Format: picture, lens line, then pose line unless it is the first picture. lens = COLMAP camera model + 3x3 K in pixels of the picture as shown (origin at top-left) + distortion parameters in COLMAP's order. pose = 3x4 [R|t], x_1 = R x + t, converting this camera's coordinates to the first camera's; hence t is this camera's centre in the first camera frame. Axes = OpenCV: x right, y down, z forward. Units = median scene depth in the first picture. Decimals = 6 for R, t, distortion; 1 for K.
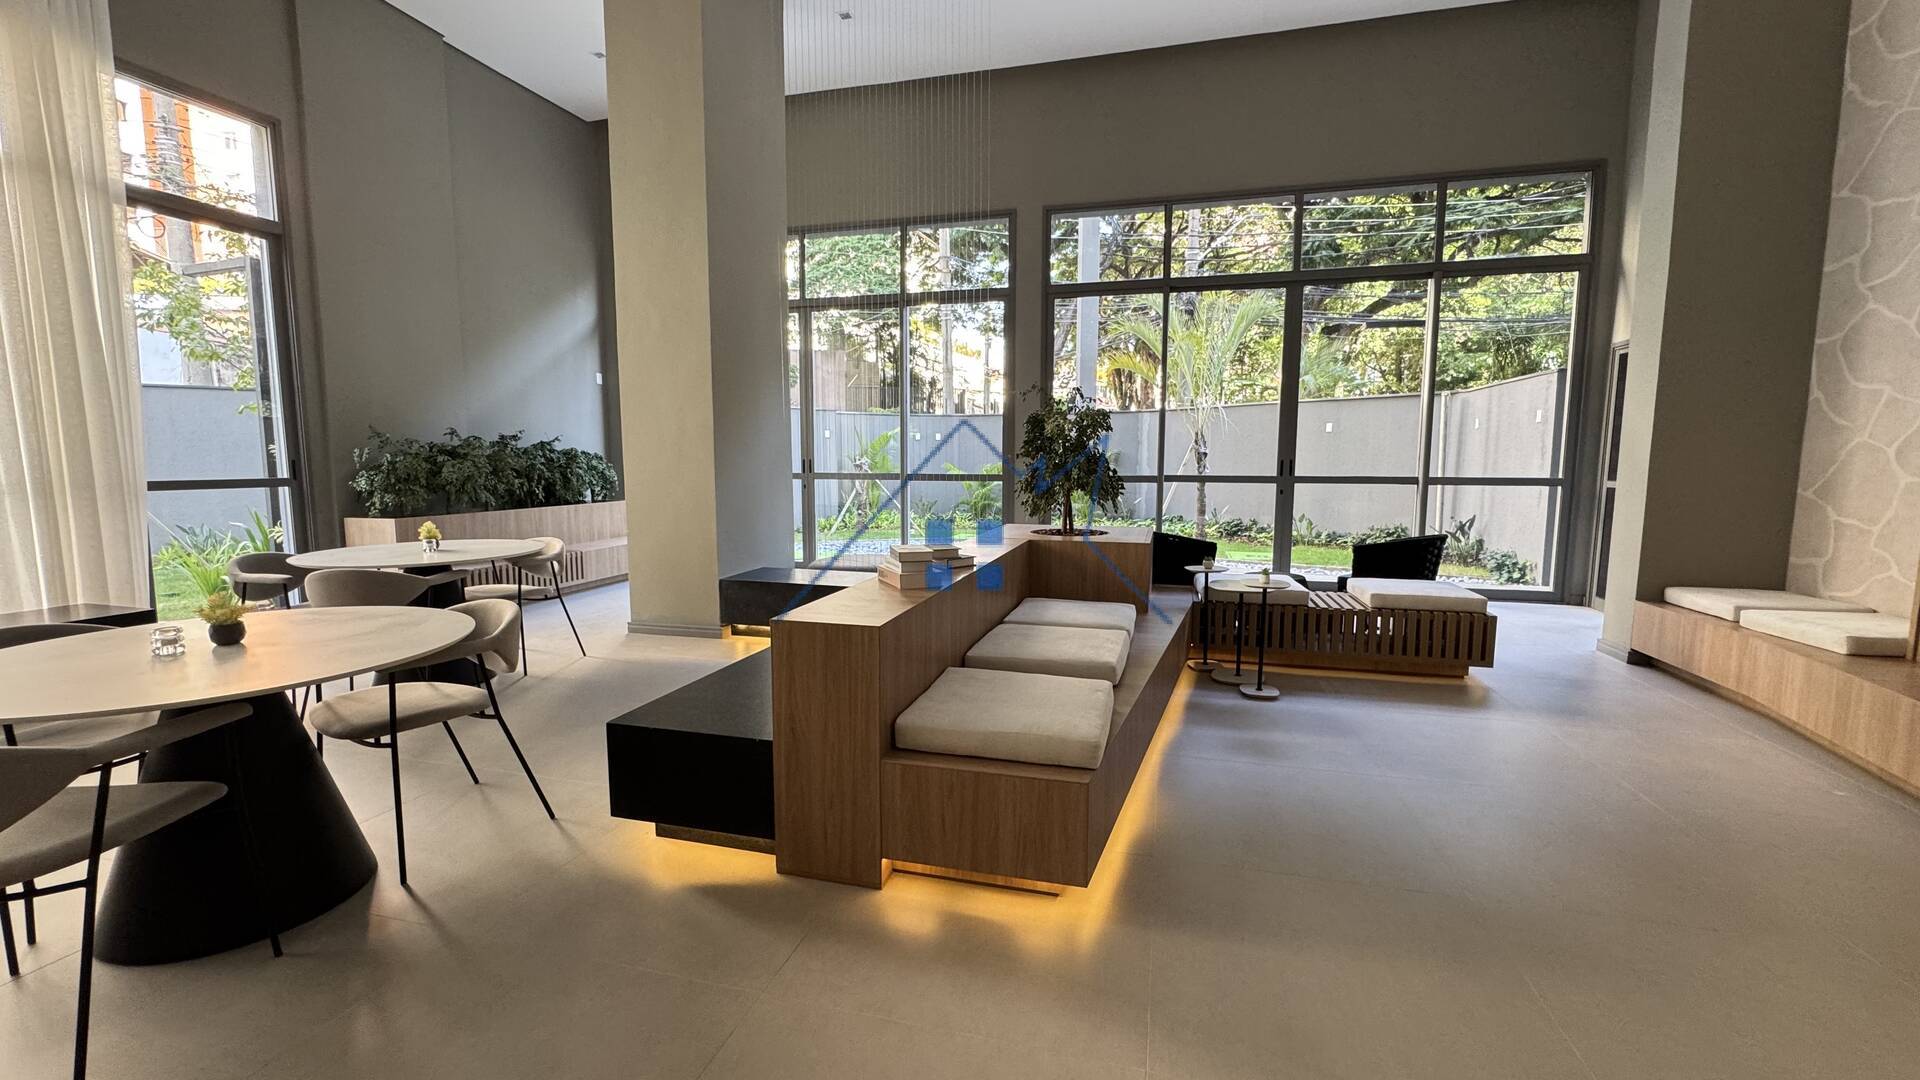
lens RADIAL K [[765.6, 0, 957.7], [0, 765.6, 539.3], [0, 0, 1]] dist [-0.004625, -0.000236]
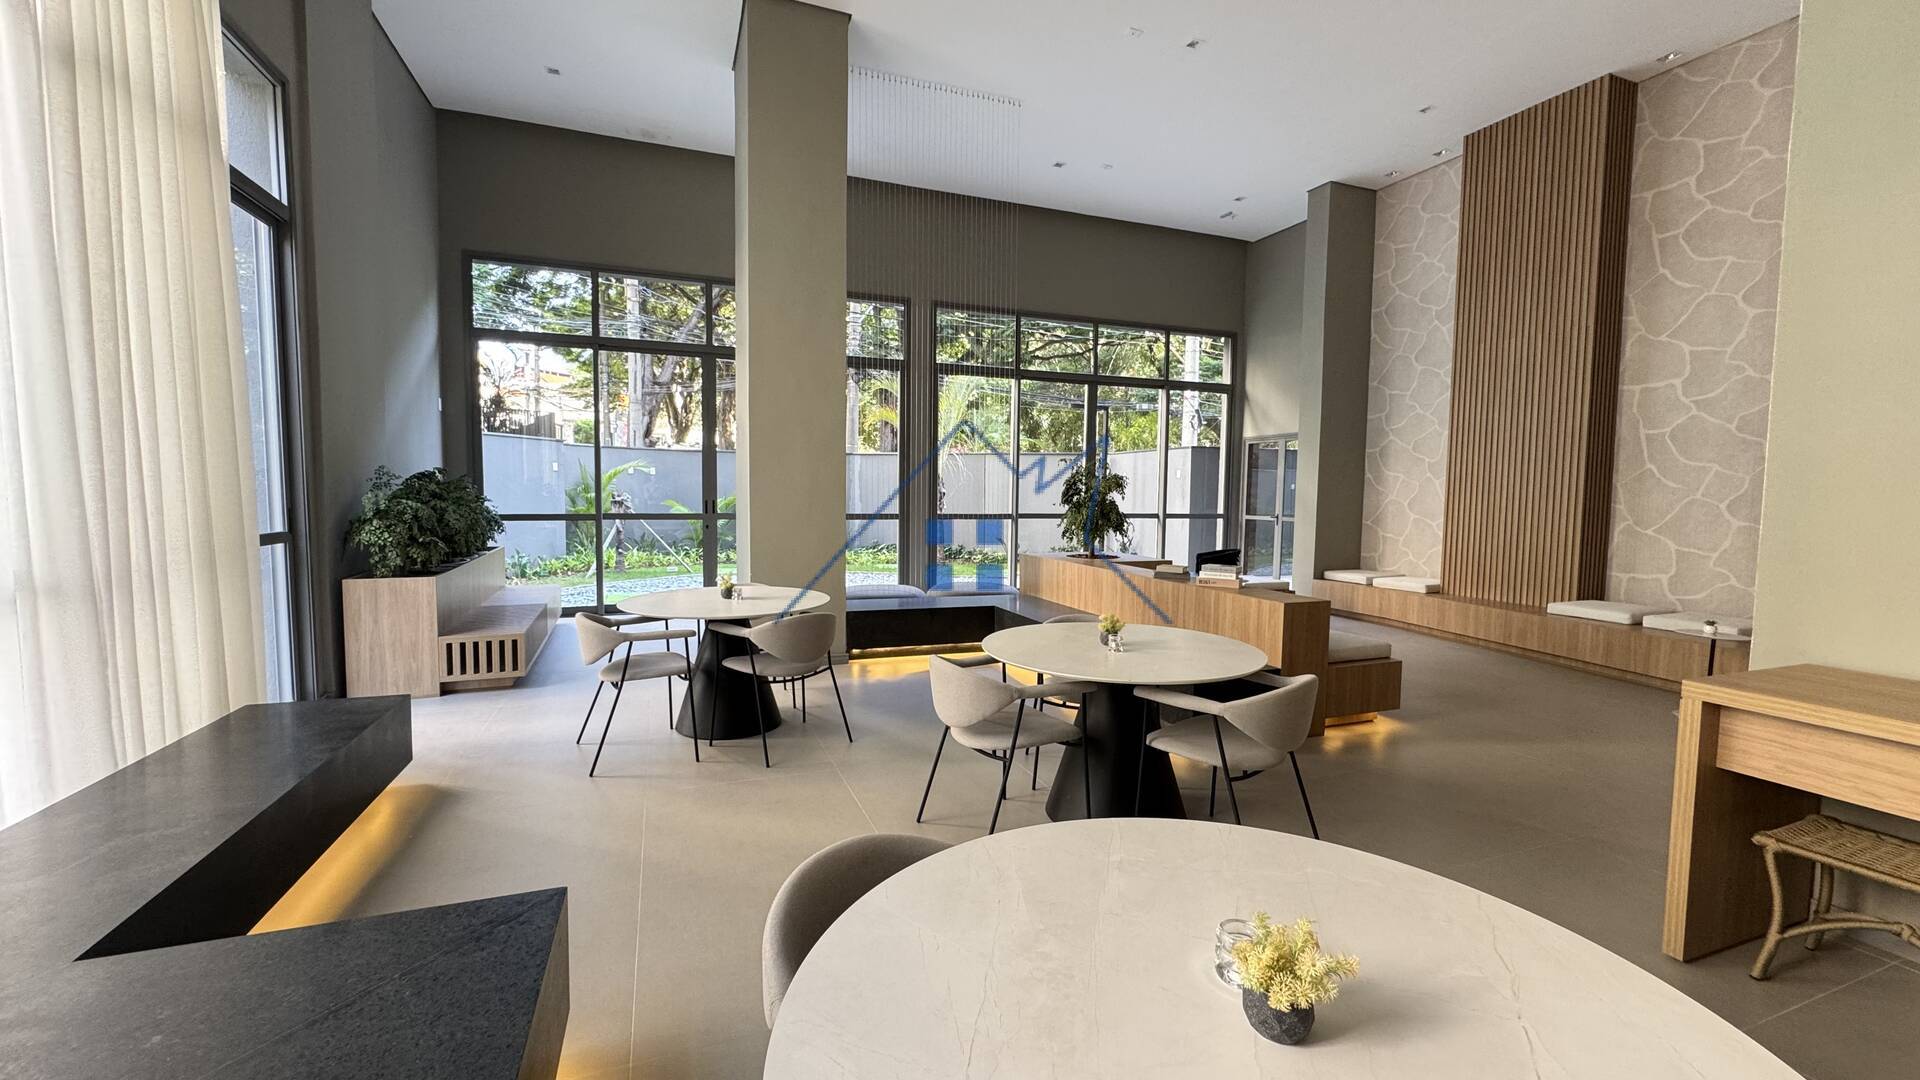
lens RADIAL K [[765.6, 0, 963.8], [0, 765.6, 547.7], [0, 0, 1]] dist [-0.004625, -0.000236]
pose [[0.803666, -0.035907, 0.593996, -0.749221], [0.051862, 0.998606, -0.009803, -0.019866], [-0.592816, 0.038684, 0.804408, -0.026489]]
